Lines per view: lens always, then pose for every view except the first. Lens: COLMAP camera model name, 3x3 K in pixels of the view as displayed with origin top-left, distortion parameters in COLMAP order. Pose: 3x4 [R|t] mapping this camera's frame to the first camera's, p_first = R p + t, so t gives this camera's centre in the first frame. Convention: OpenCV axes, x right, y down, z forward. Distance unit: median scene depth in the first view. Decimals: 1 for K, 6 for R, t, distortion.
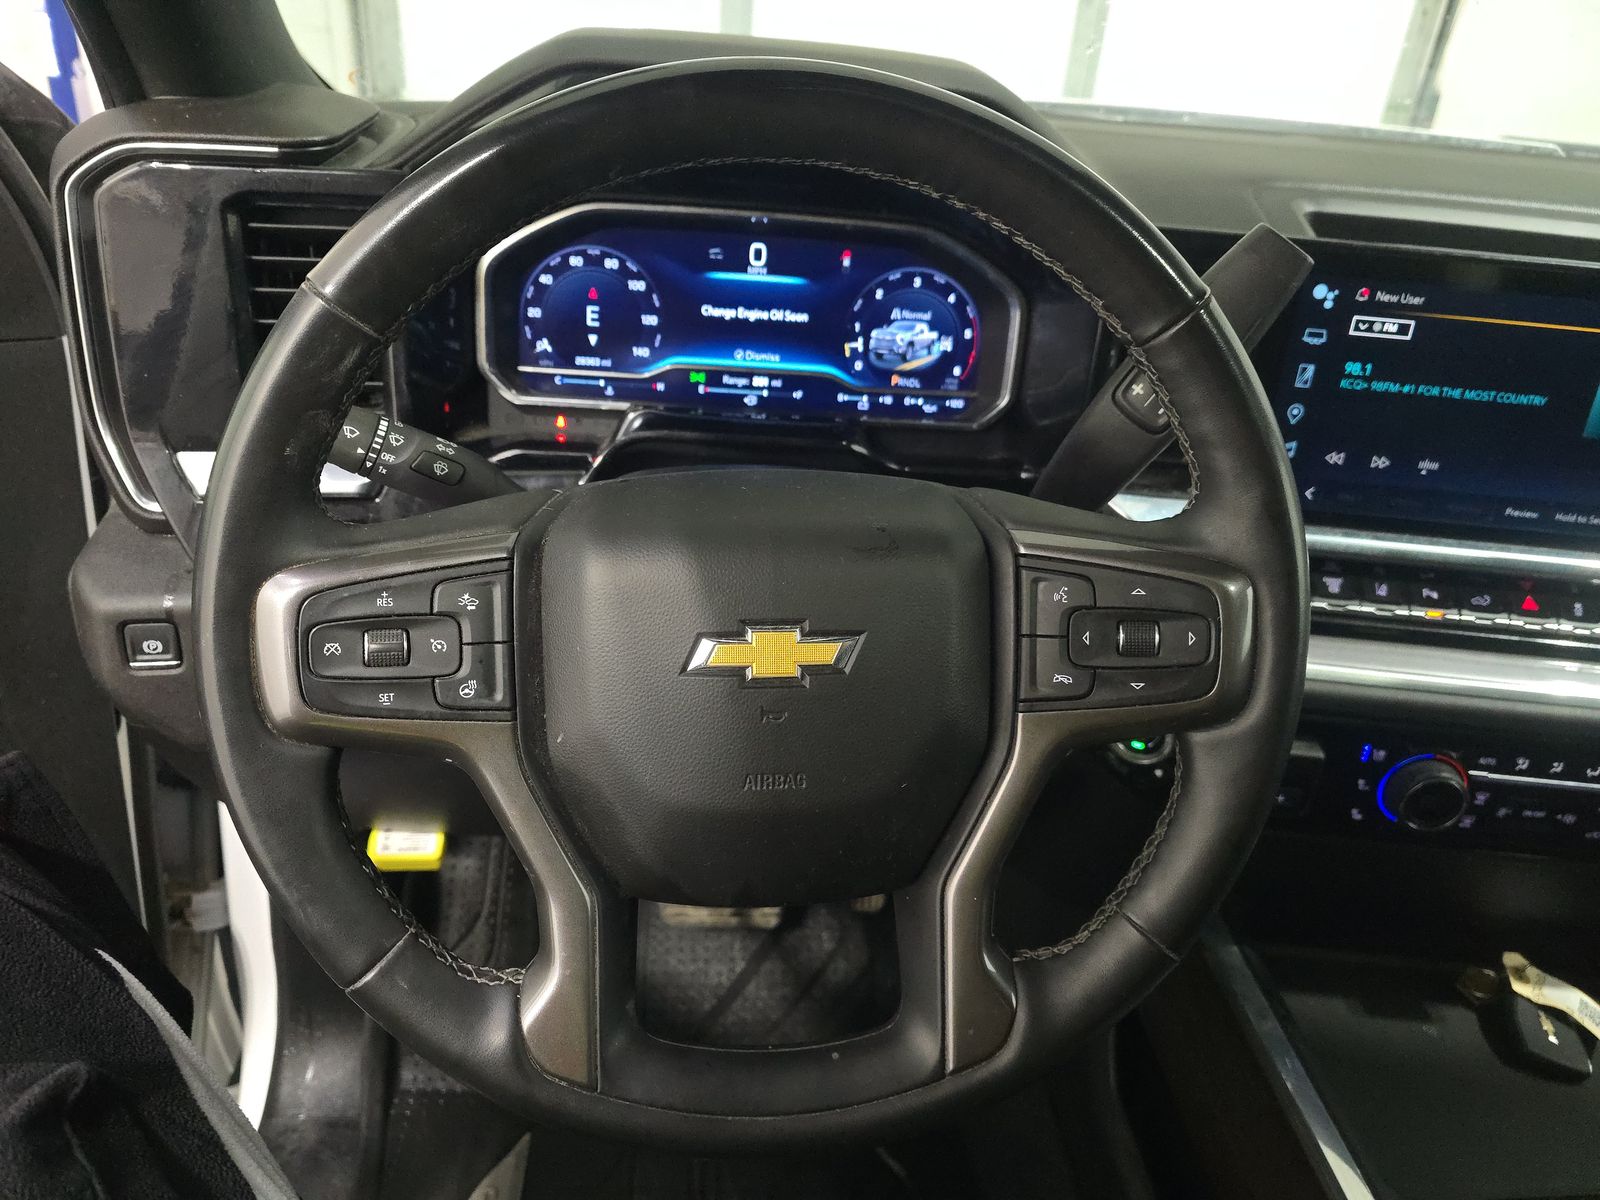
lens RADIAL K [[1072.1, 0, 800.0], [0, 1072.1, 600.0], [0, 0, 1]] dist [0.025832, -0.004796]
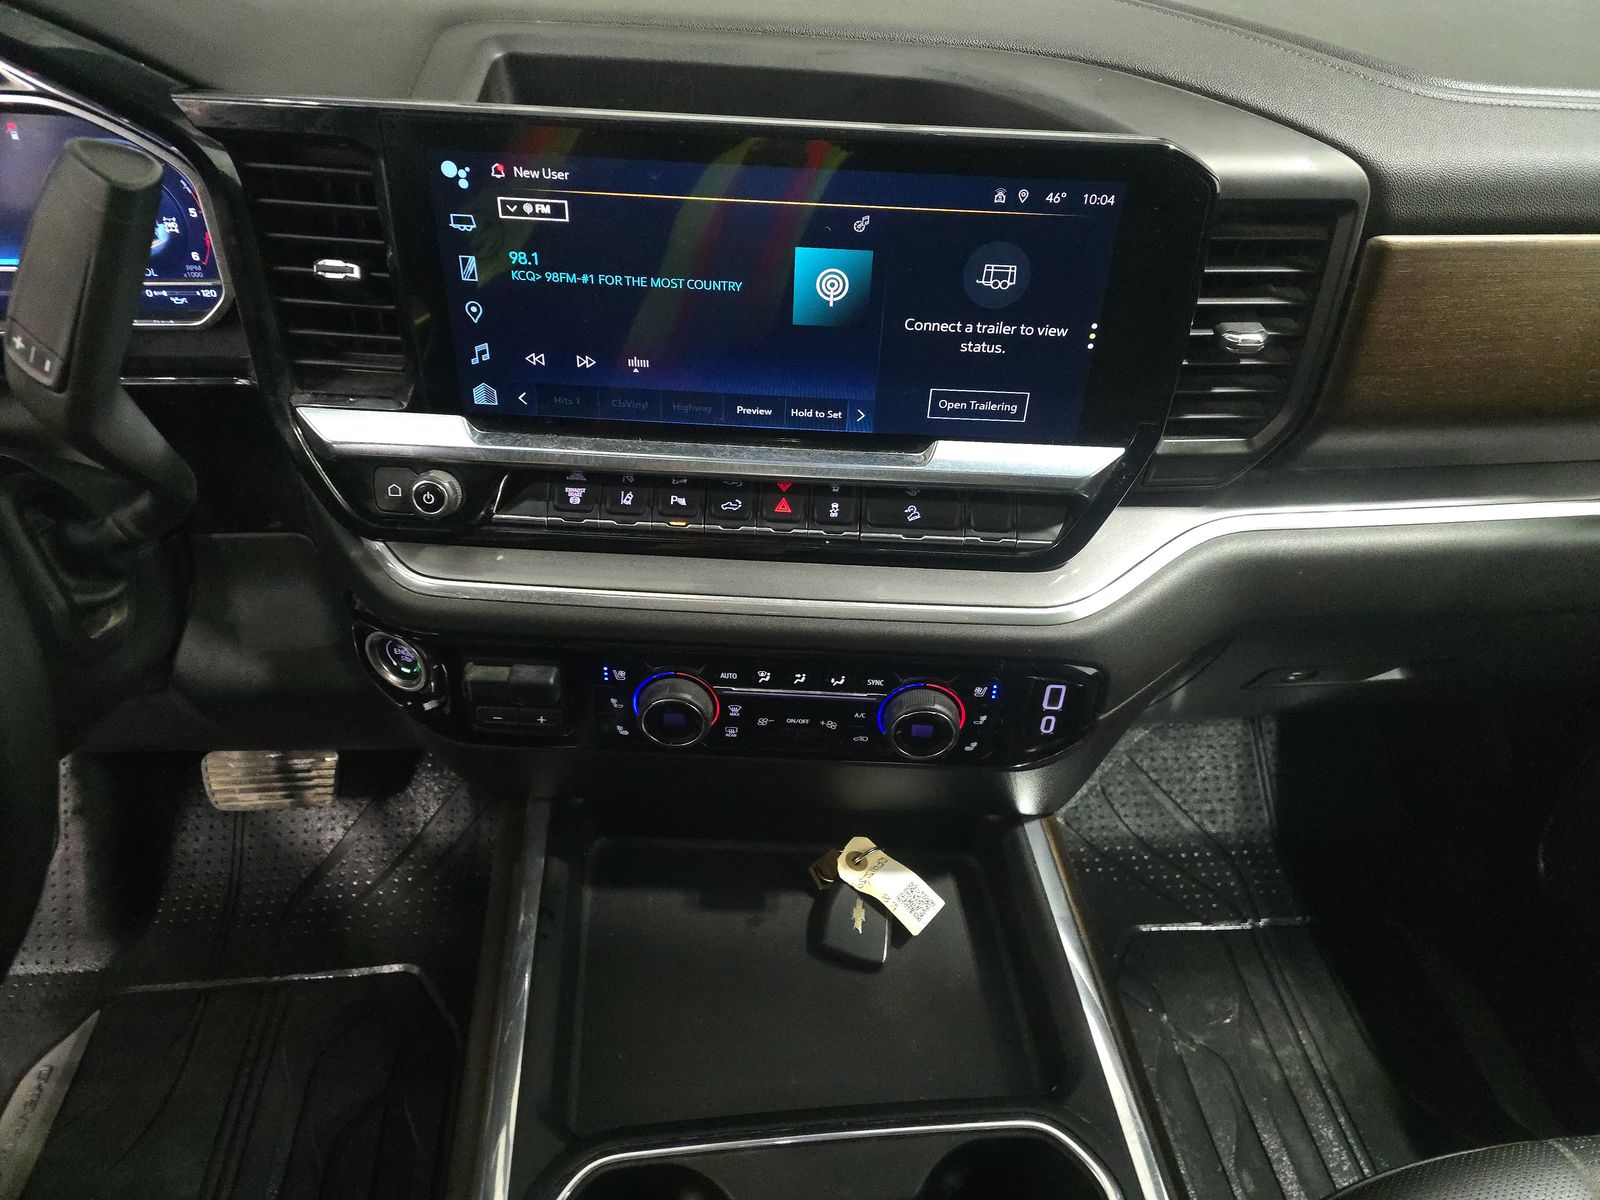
lens RADIAL K [[1073.9, 0, 800.0], [0, 1073.9, 600.0], [0, 0, 1]] dist [0.067046, -0.045278]
pose [[0.998599, -0.050454, -0.015963, 0.668756], [0.052646, 0.977797, 0.202835, -0.099181], [0.005374, -0.203391, 0.979083, 0.077582]]
